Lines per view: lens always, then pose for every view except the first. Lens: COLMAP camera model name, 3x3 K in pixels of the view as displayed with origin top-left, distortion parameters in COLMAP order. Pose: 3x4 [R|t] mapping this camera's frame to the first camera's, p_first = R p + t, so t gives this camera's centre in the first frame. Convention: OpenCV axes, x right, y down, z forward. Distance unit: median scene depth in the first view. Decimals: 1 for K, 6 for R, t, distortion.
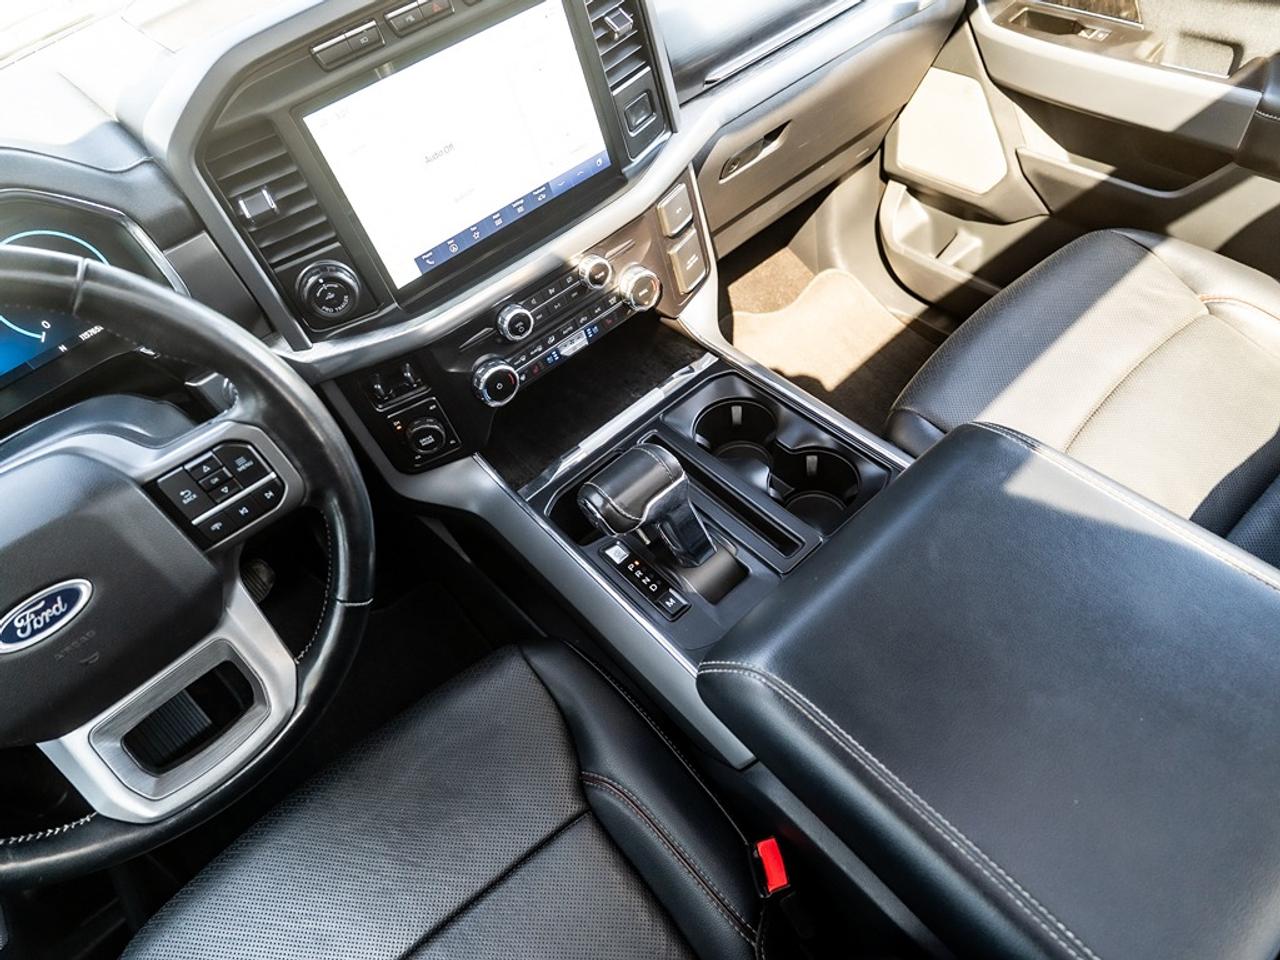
lens RADIAL K [[787.1, 0, 668.9], [0, 787.1, 477.3], [0, 0, 1]] dist [-0.018014, -0.000641]
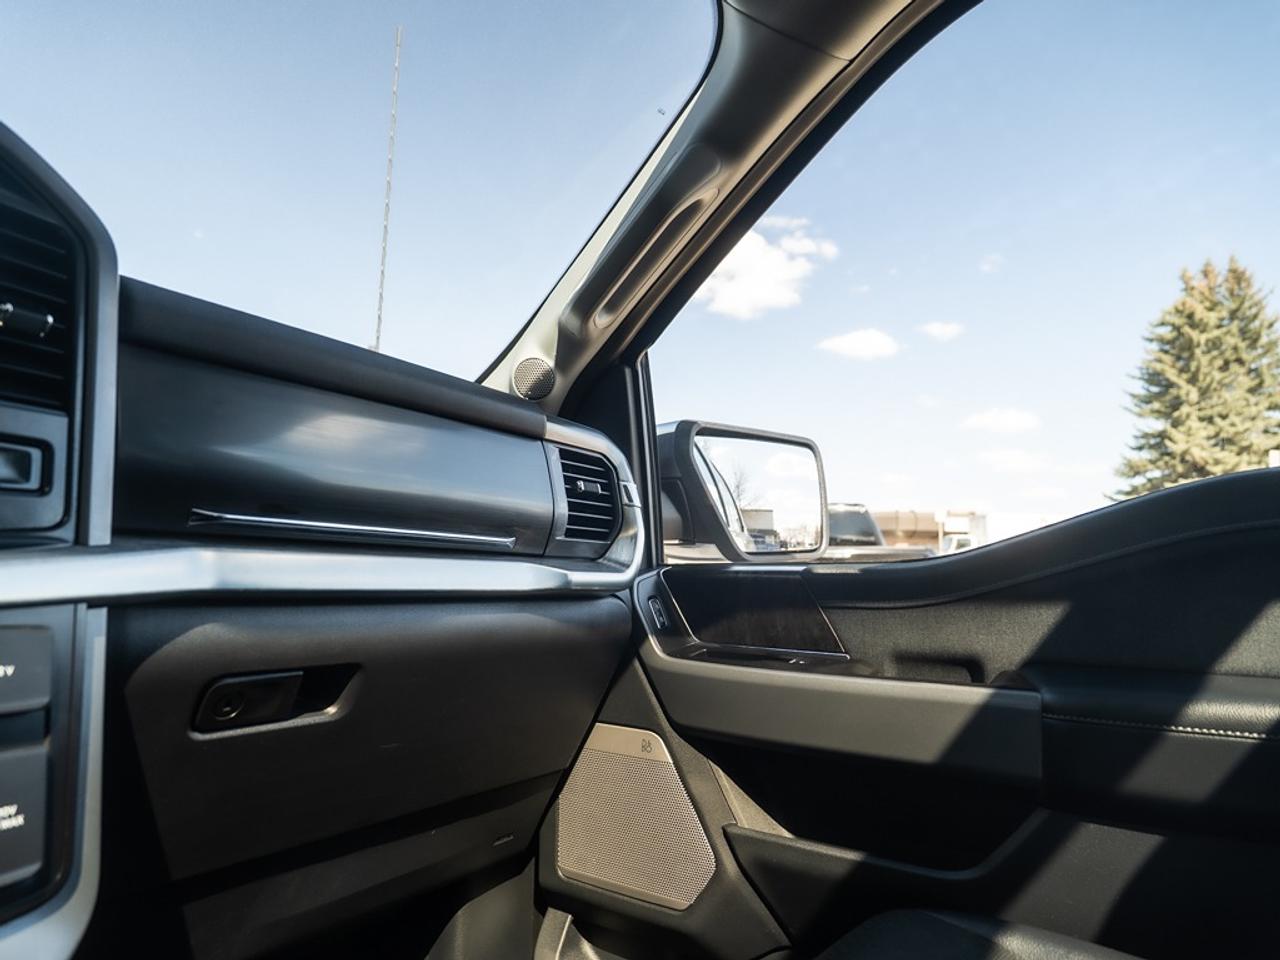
lens RADIAL K [[778.8, 0, 619.7], [0, 778.8, 482.4], [0, 0, 1]] dist [-0.022858, -0.001107]
pose [[0.955385, 0.202809, 0.214728, 0.238891], [0.078095, 0.527675, -0.845849, -0.029901], [-0.284852, 0.824880, 0.488294, 0.700326]]
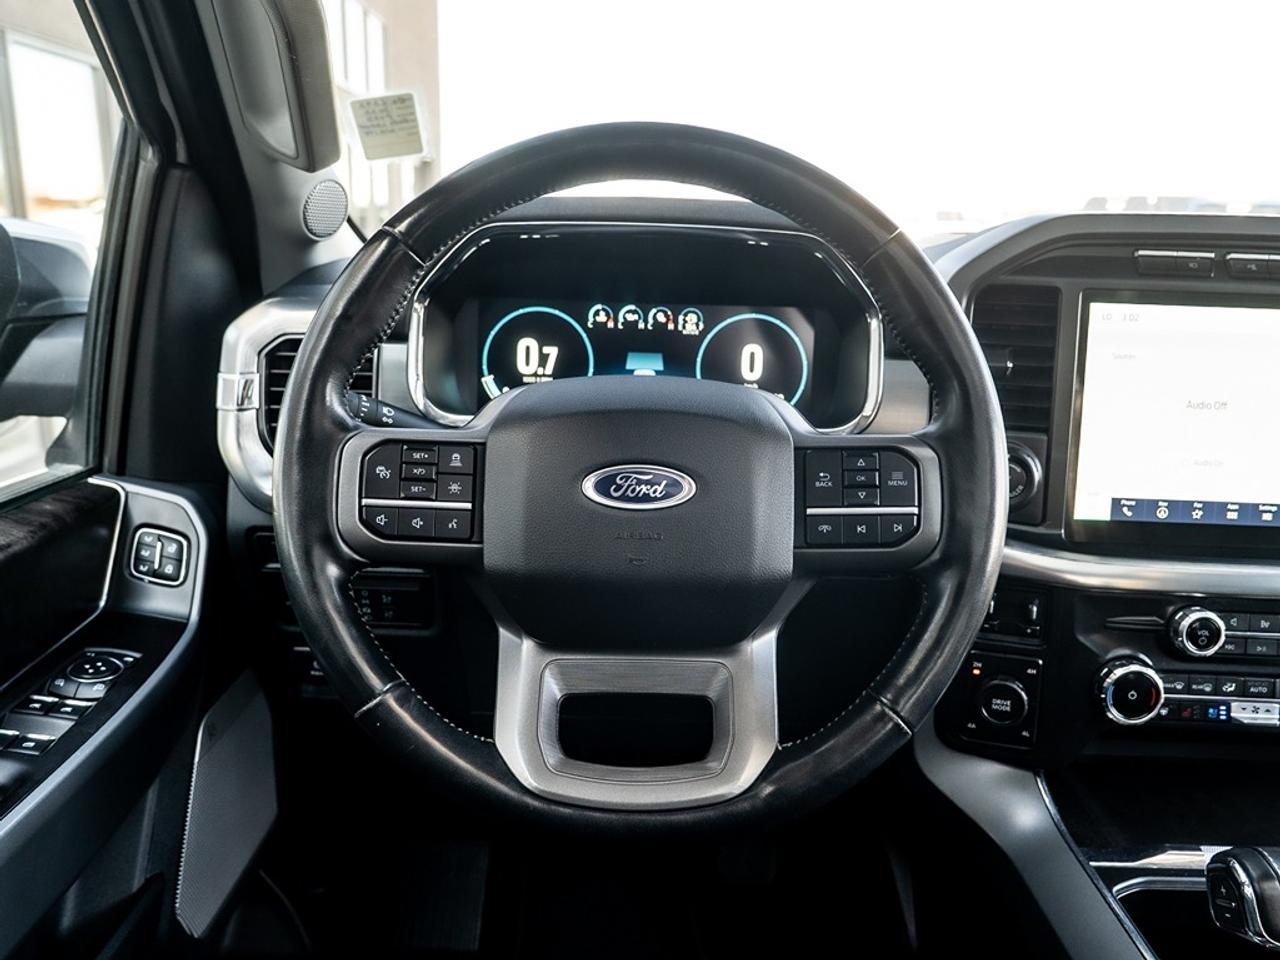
lens RADIAL K [[997.6, 0, 635.7], [0, 997.6, 454.6], [0, 0, 1]] dist [-0.014352, -0.002883]
pose [[0.725297, 0.326018, -0.606347, -0.069468], [-0.614320, 0.704038, -0.356289, 0.333383], [0.310735, 0.630907, 0.710915, 0.087005]]
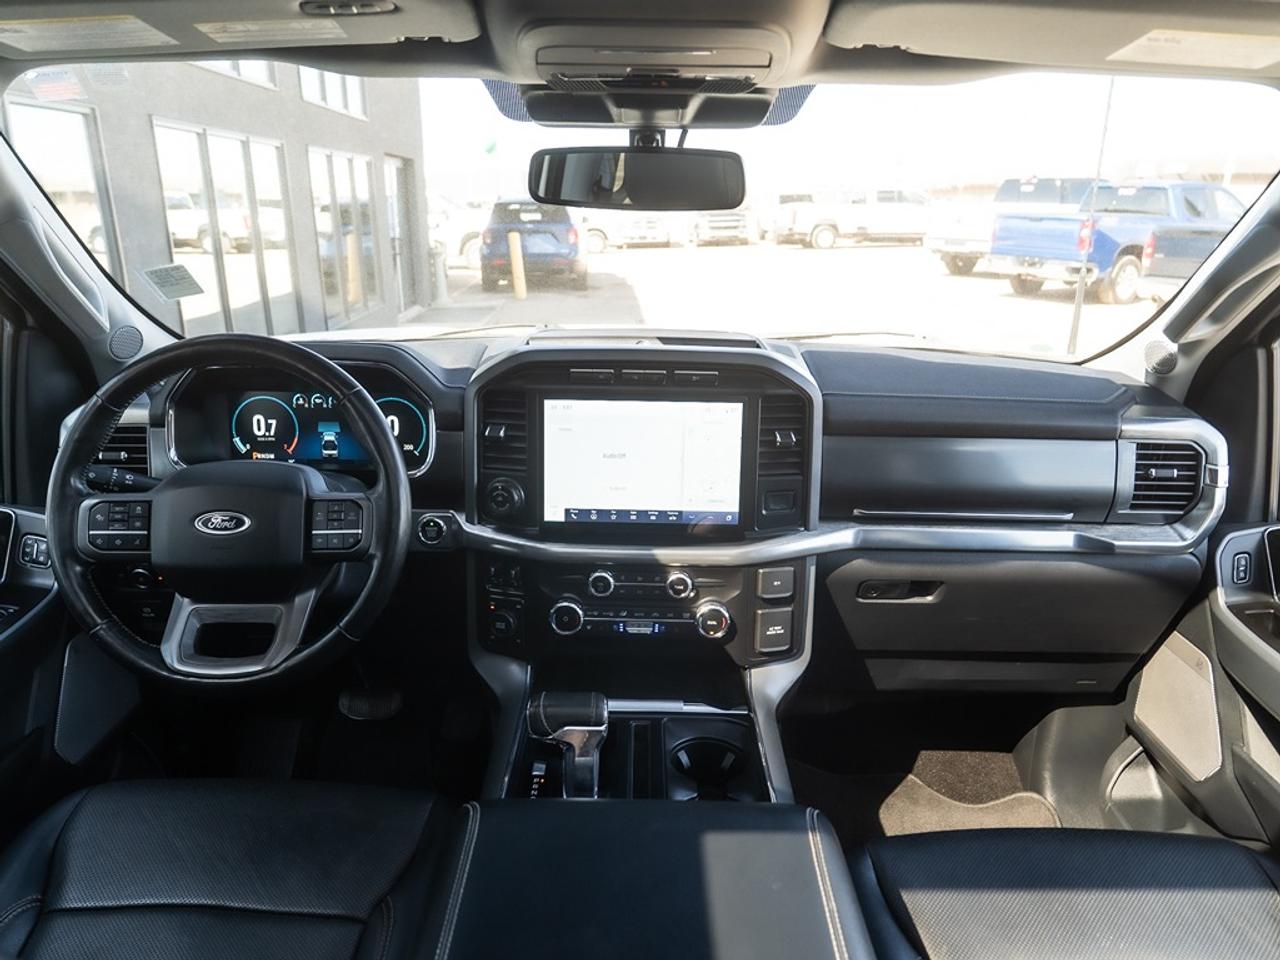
lens RADIAL K [[898.3, 0, 640.0], [0, 898.3, 480.0], [0, 0, 1]] dist [-0.017496, 0.001570]
pose [[0.736421, 0.355815, -0.575395, 0.652321], [-0.597065, 0.741759, -0.305463, 0.093855], [0.318116, 0.568498, 0.758691, -0.210138]]
